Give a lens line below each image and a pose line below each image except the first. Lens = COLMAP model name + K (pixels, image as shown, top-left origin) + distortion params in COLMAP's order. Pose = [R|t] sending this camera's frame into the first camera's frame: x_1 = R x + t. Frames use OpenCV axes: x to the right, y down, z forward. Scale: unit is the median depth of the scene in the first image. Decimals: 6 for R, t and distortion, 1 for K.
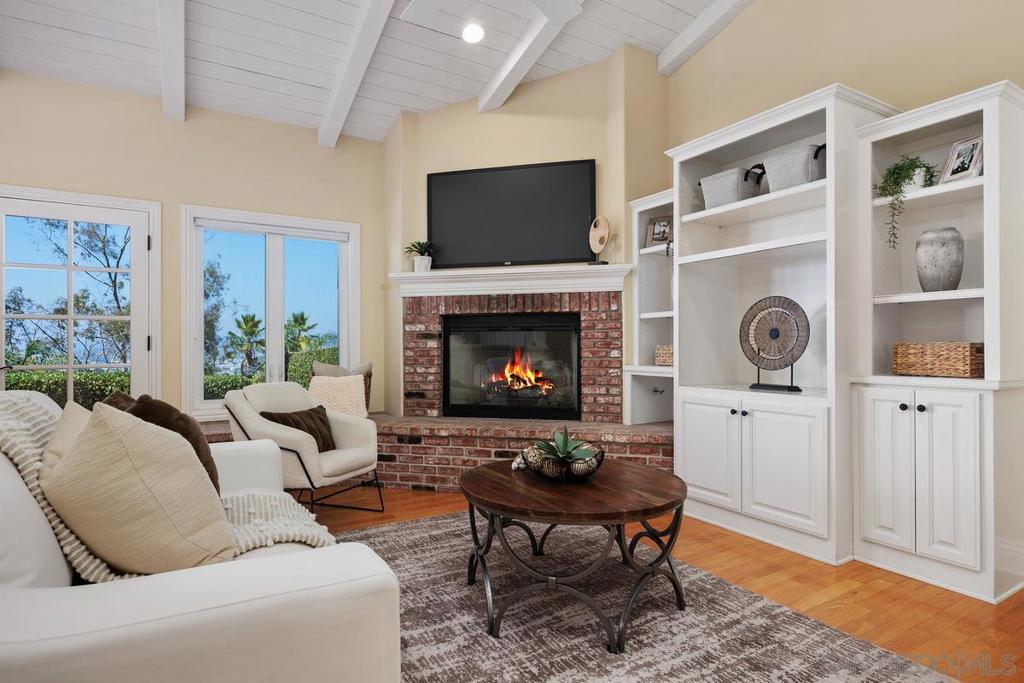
lens RADIAL K [[547.4, 0, 512.6], [0, 547.4, 343.2], [0, 0, 1]] dist [0.001237, 0.000596]
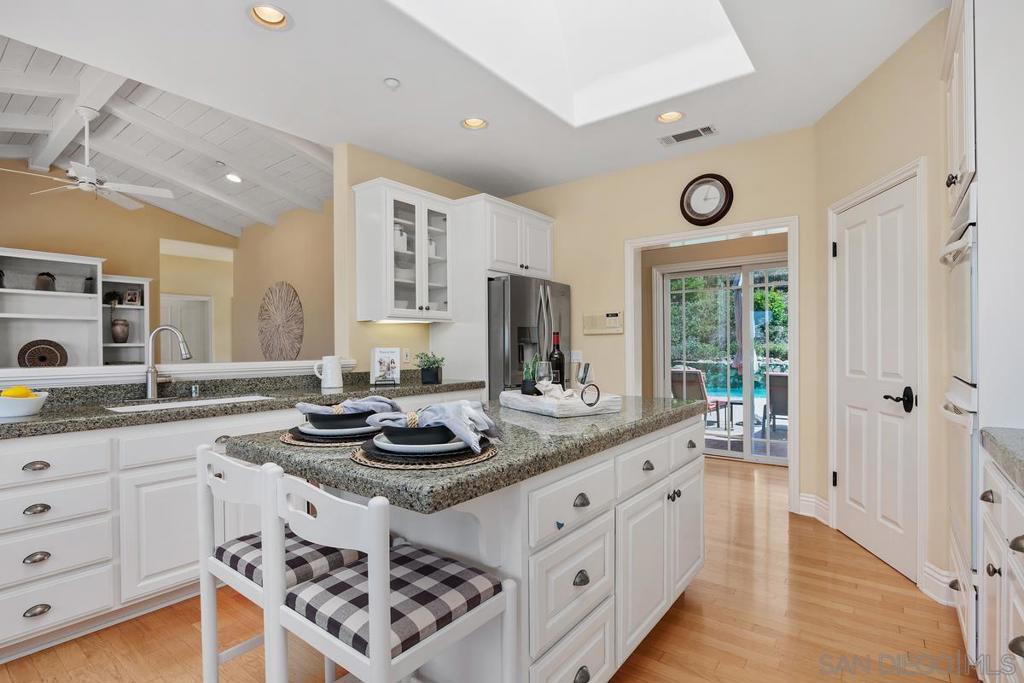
lens RADIAL K [[490.1, 0, 514.9], [0, 490.1, 344.0], [0, 0, 1]] dist [-0.020293, 0.000125]
pose [[-0.359944, 0.011515, 0.932903, -2.082180], [0.011132, 0.999906, -0.008047, -0.044325], [-0.932908, 0.007489, -0.360038, 0.041961]]
